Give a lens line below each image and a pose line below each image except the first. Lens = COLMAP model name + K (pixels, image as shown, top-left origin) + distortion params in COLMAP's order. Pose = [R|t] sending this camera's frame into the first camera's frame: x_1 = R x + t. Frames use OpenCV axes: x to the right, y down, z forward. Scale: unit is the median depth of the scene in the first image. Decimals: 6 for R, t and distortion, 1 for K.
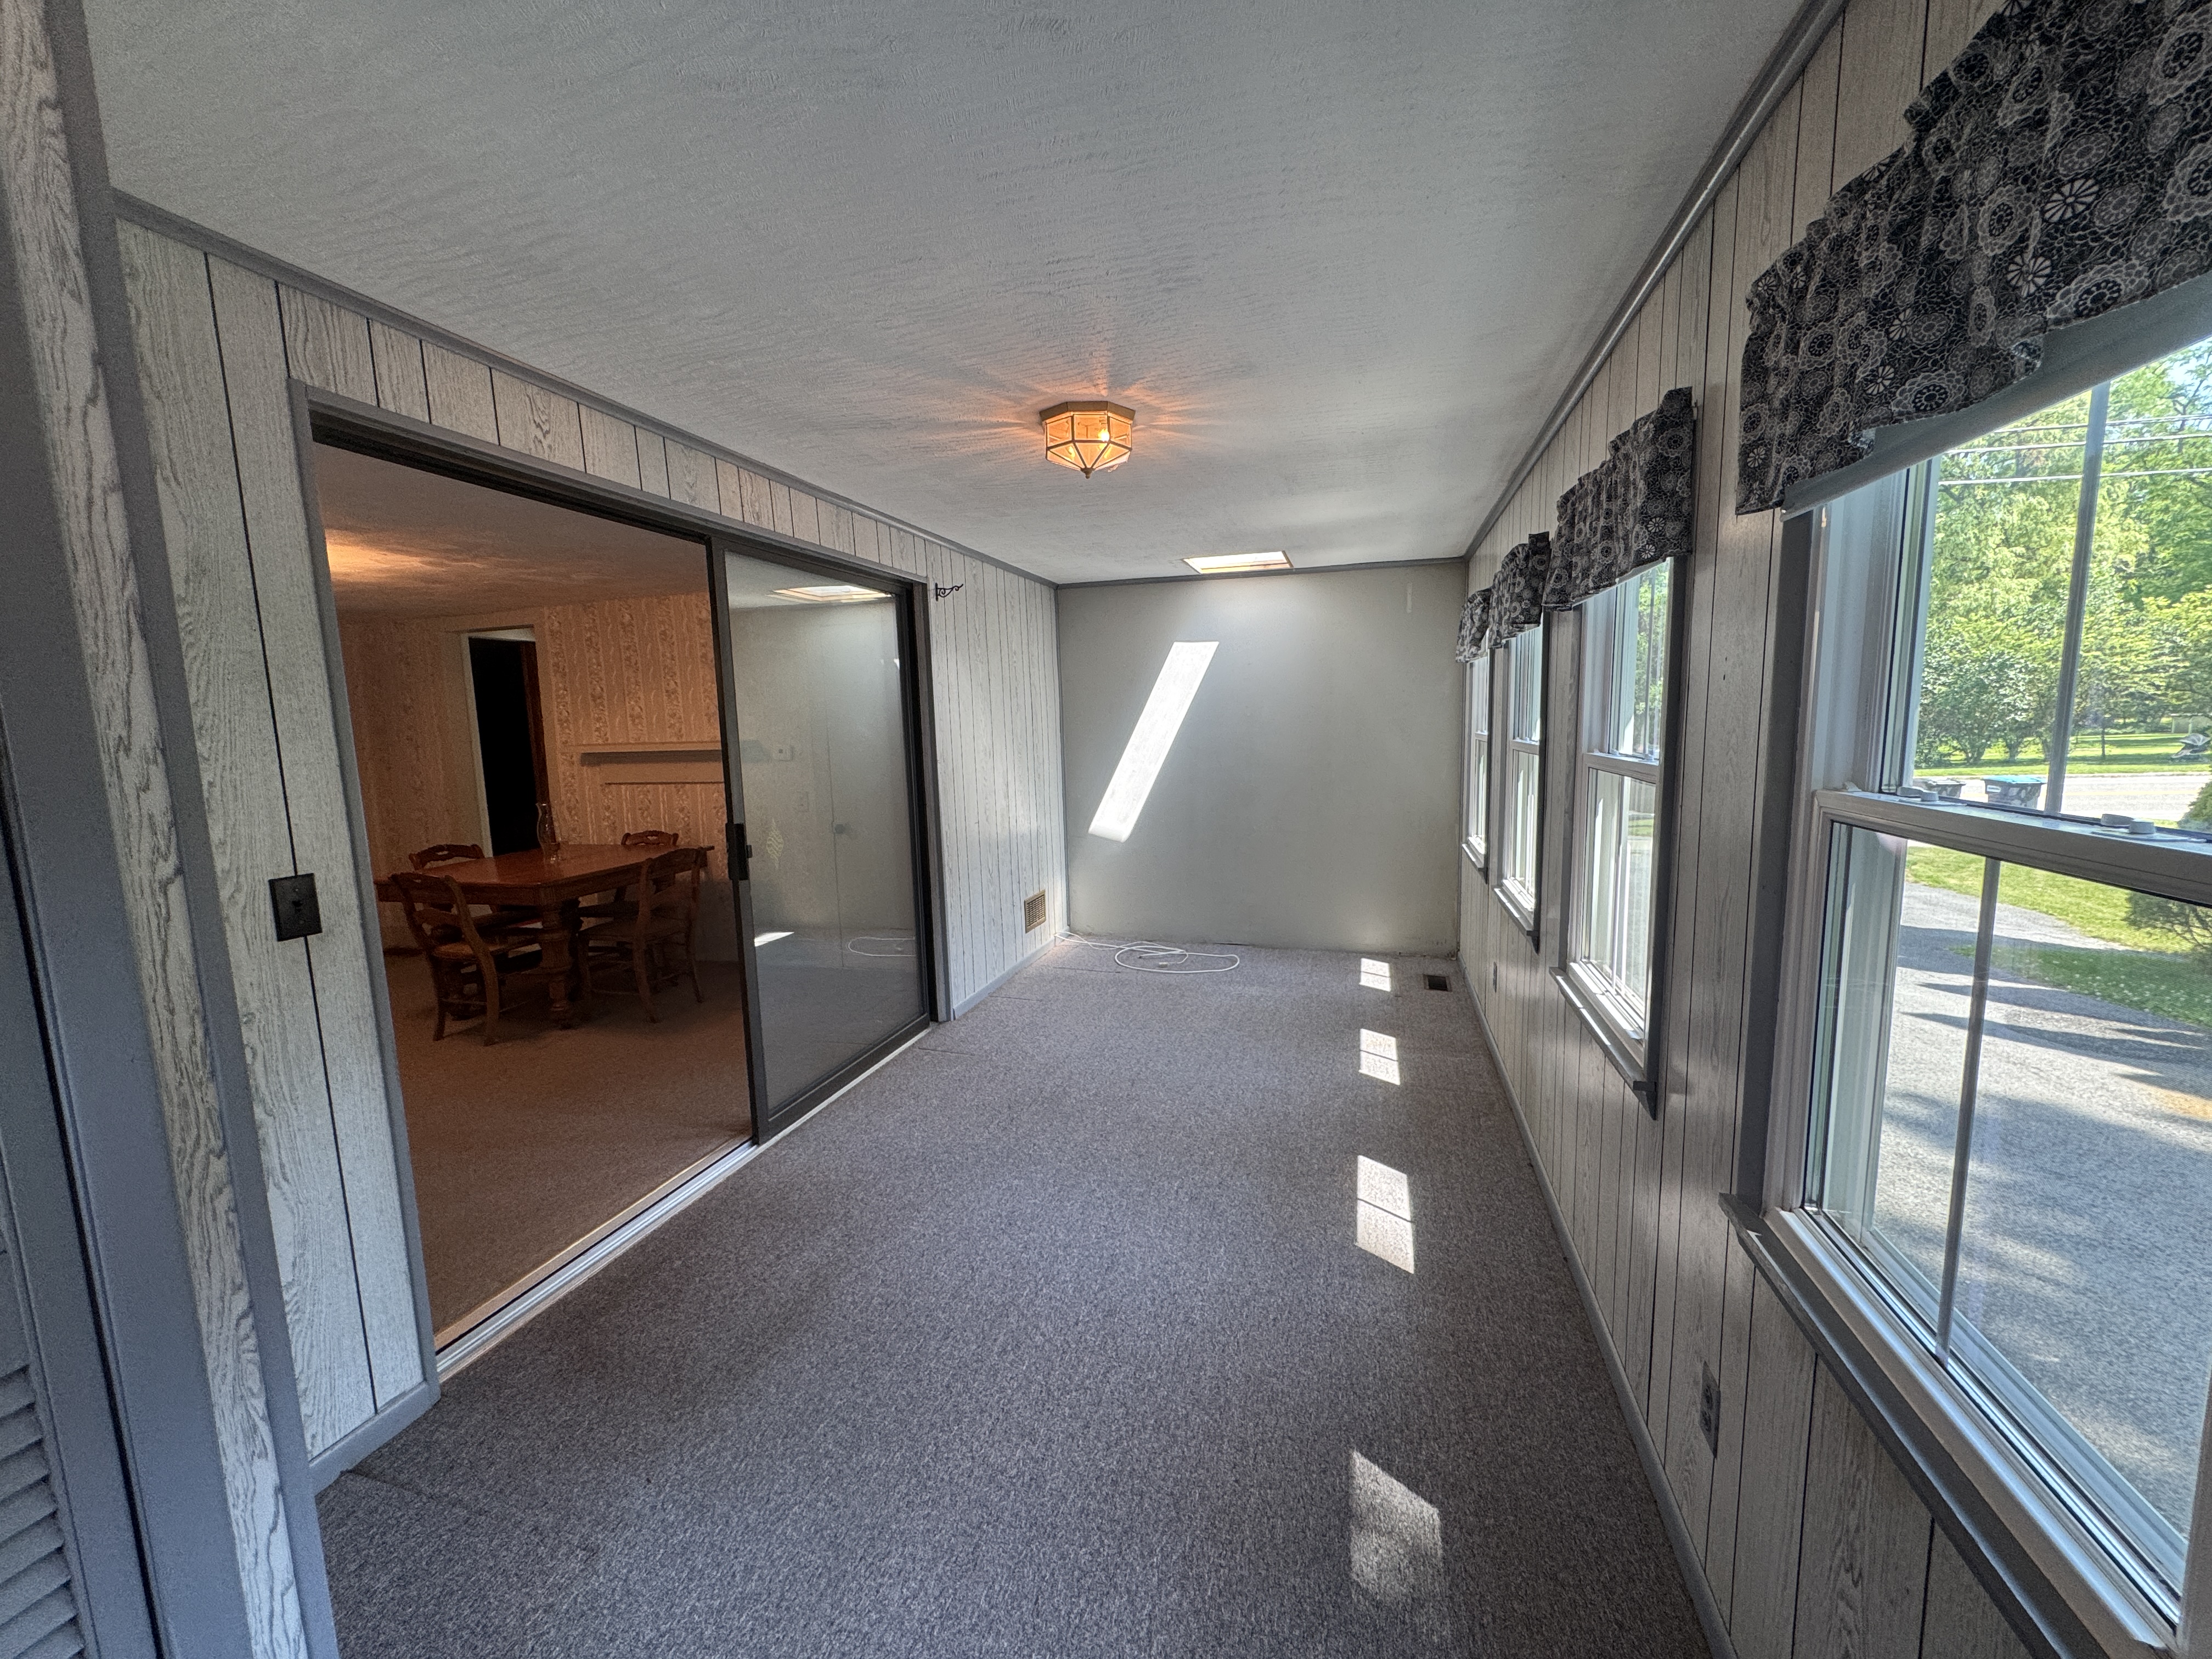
lens RADIAL K [[880.3, 0, 1111.1], [0, 880.3, 831.5], [0, 0, 1]] dist [0.000841, 0.000450]
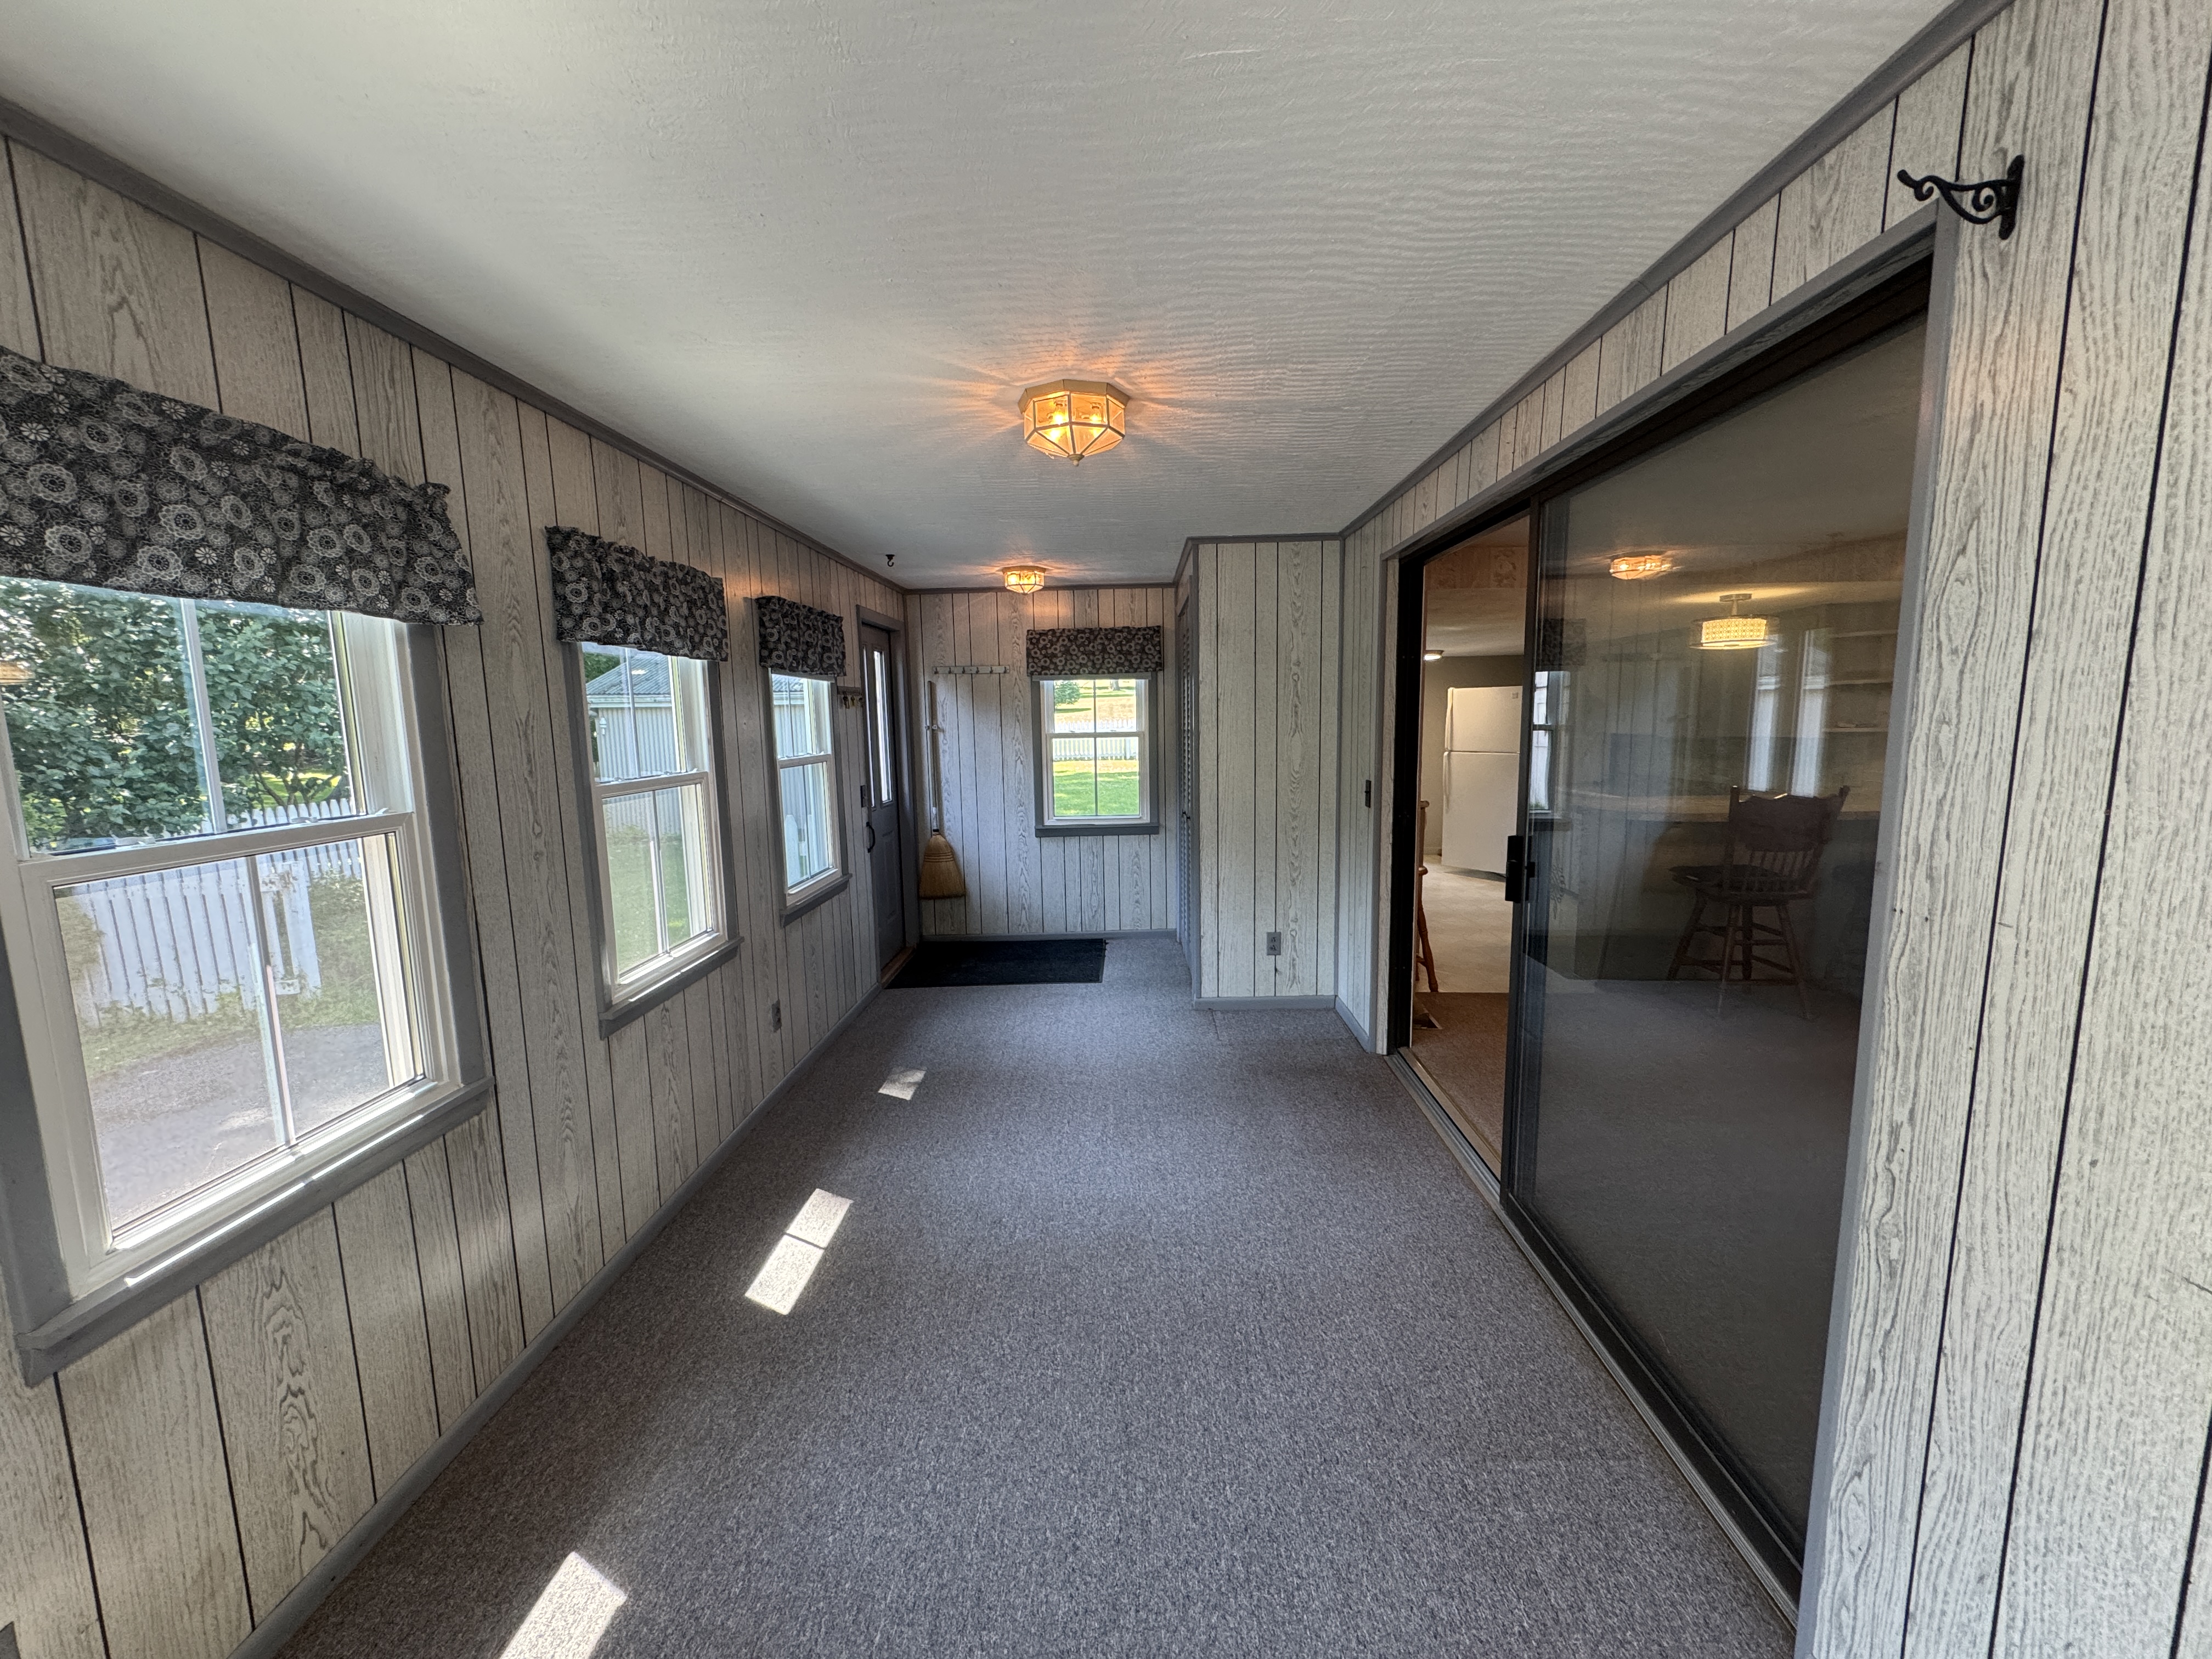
lens RADIAL K [[880.3, 0, 1111.1], [0, 880.3, 831.5], [0, 0, 1]] dist [0.000841, 0.000450]
pose [[-0.966842, 0.074123, -0.244381, 0.193866], [0.010133, 0.967332, 0.253311, -0.274428], [0.255173, 0.242435, -0.936008, 2.002921]]
